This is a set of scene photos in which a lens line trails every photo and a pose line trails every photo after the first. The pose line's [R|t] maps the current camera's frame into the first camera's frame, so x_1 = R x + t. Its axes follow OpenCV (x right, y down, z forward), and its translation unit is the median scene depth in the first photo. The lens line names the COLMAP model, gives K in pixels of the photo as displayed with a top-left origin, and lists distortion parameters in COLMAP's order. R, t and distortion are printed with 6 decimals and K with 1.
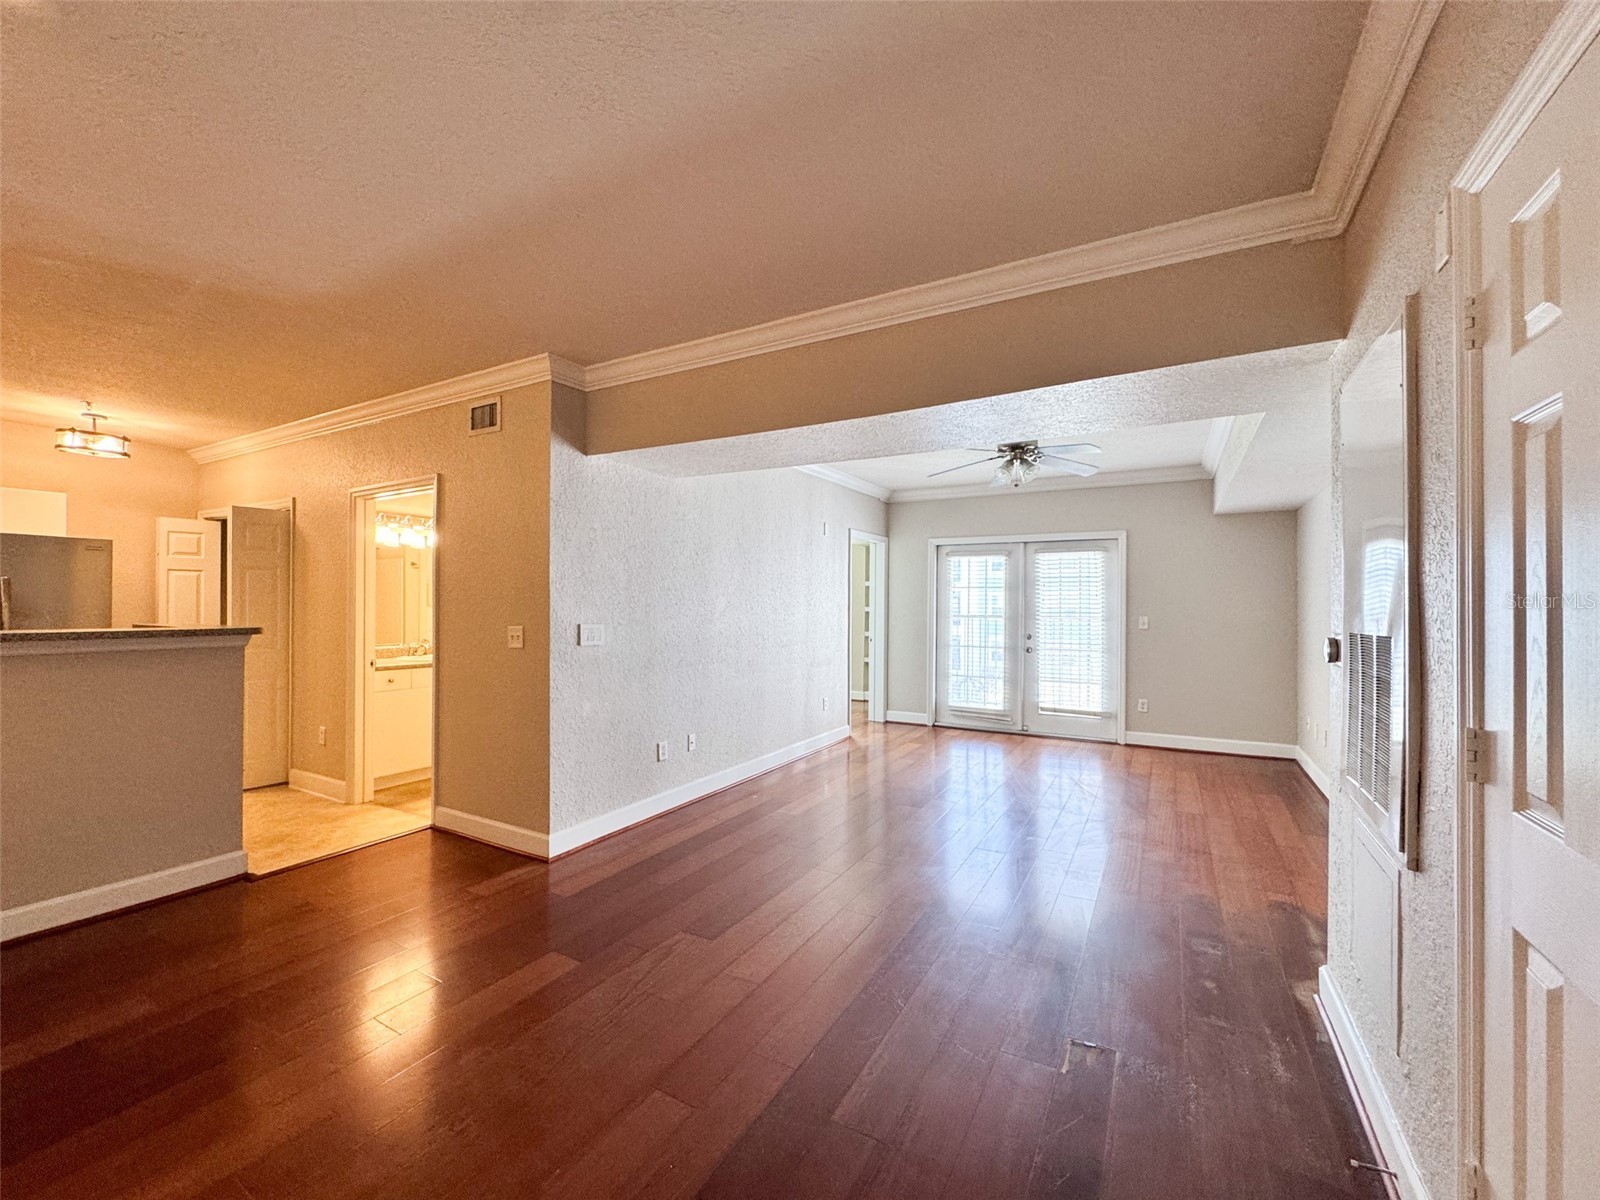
lens RADIAL K [[637.4, 0, 804.9], [0, 637.4, 600.3], [0, 0, 1]] dist [-0.000472, -0.000101]
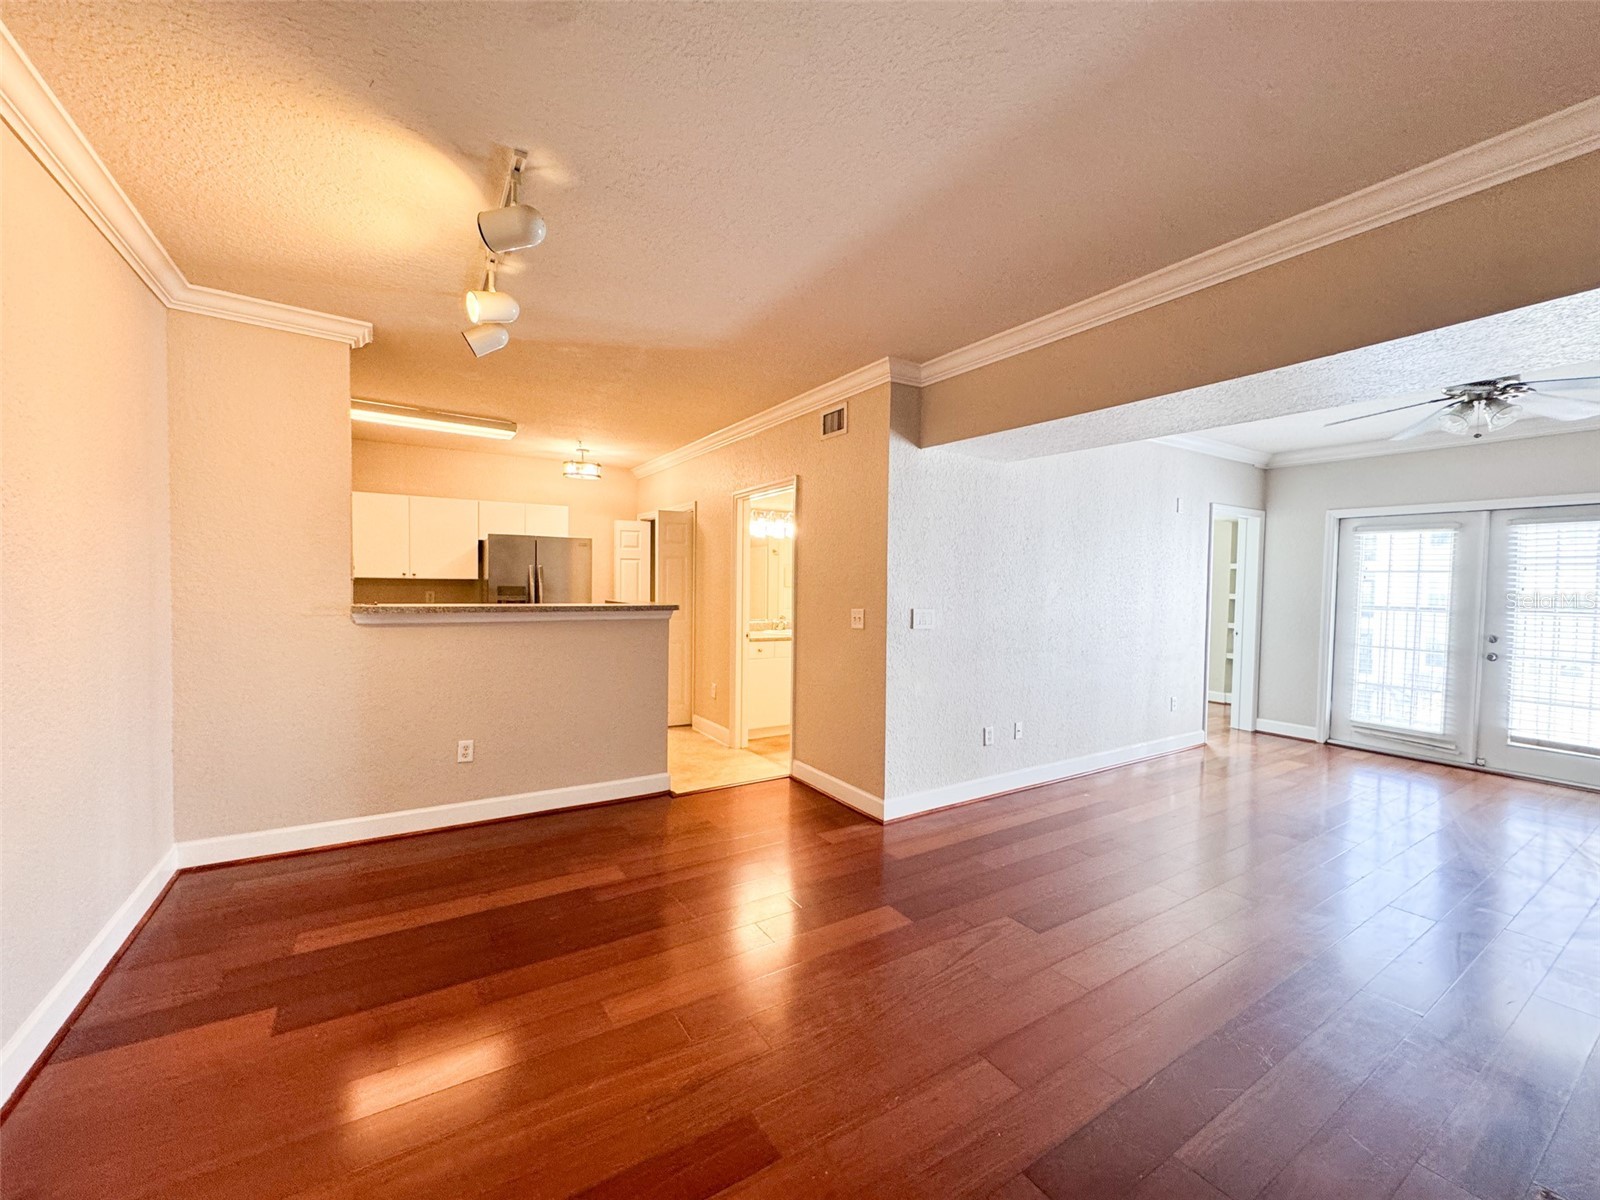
lens RADIAL K [[638.7, 0, 815.0], [0, 638.7, 600.3], [0, 0, 1]] dist [-0.002214, -0.000132]
pose [[0.886540, 0.021774, -0.462140, -0.004636], [-0.008166, 0.999473, 0.031428, -0.007337], [0.462580, -0.024088, 0.886250, -0.017191]]
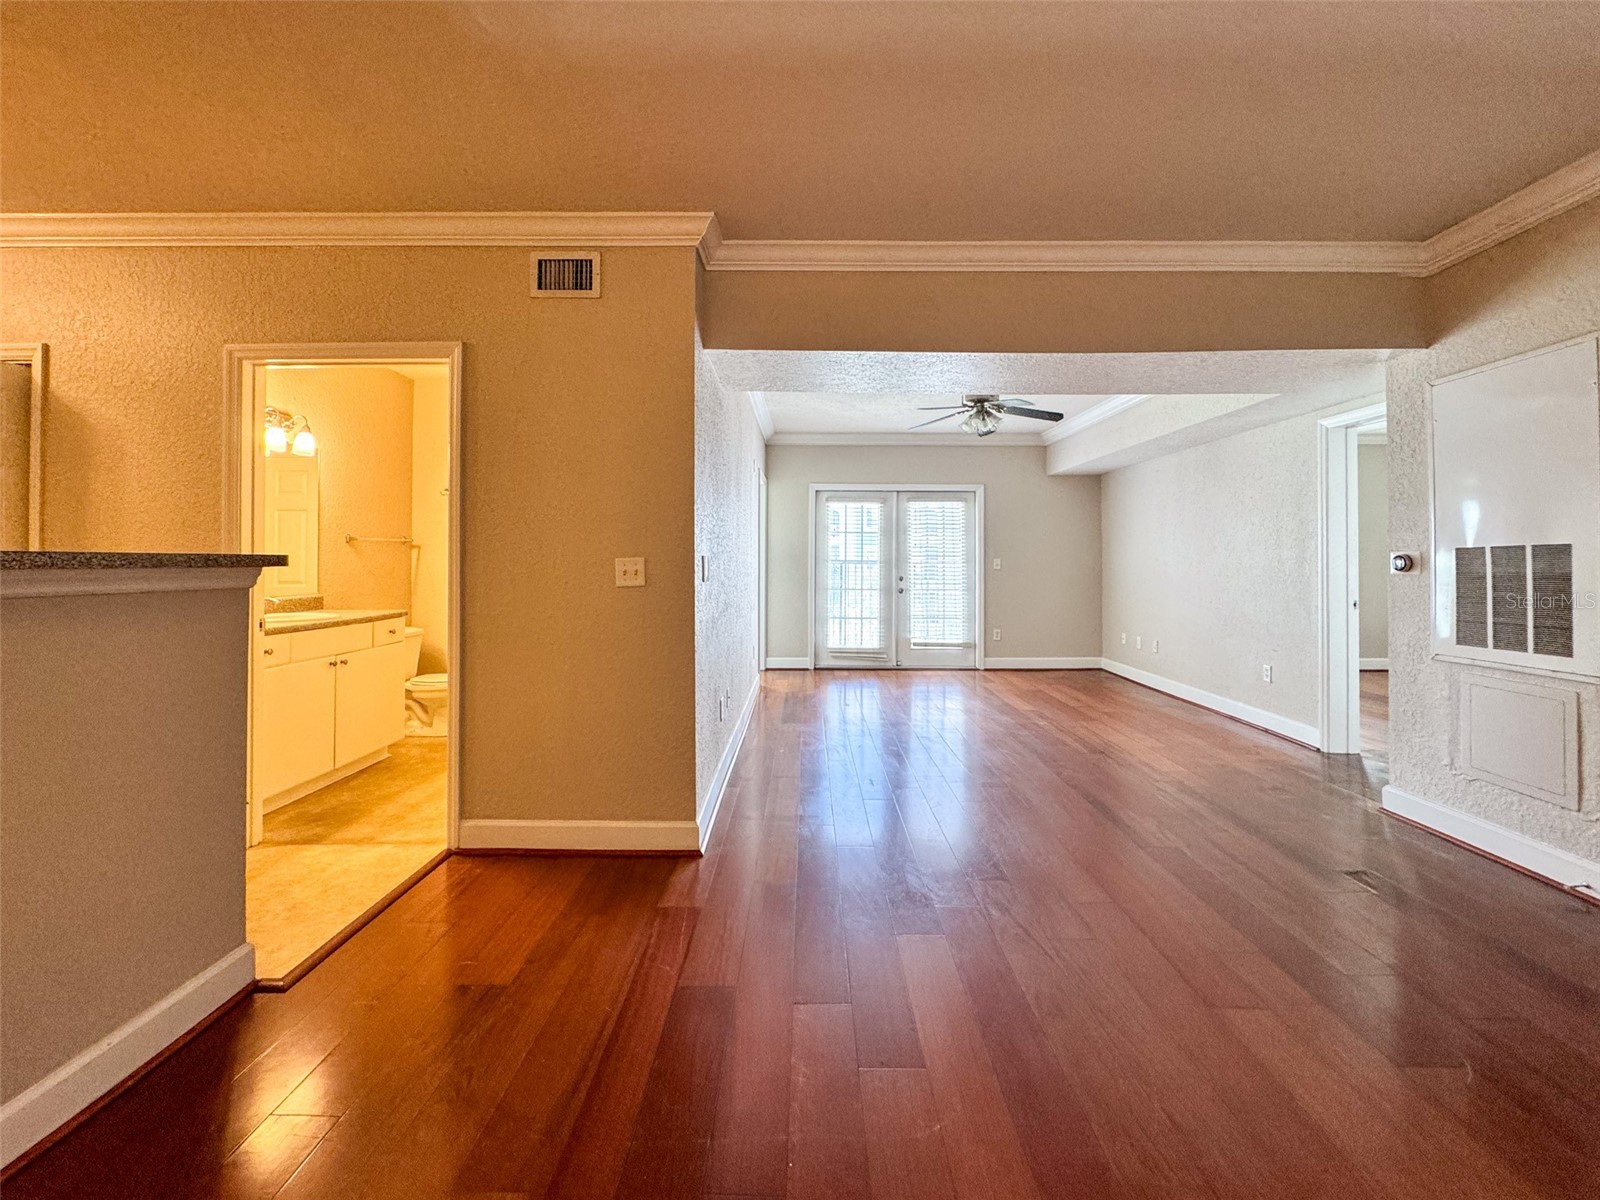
lens RADIAL K [[646.2, 0, 824.4], [0, 646.2, 550.4], [0, 0, 1]] dist [0.001304, 0.000080]
pose [[0.879940, 0.005004, 0.475059, -0.503290], [-0.002395, 0.999979, -0.006098, 0.029173], [-0.475080, 0.004228, 0.879933, 0.170865]]
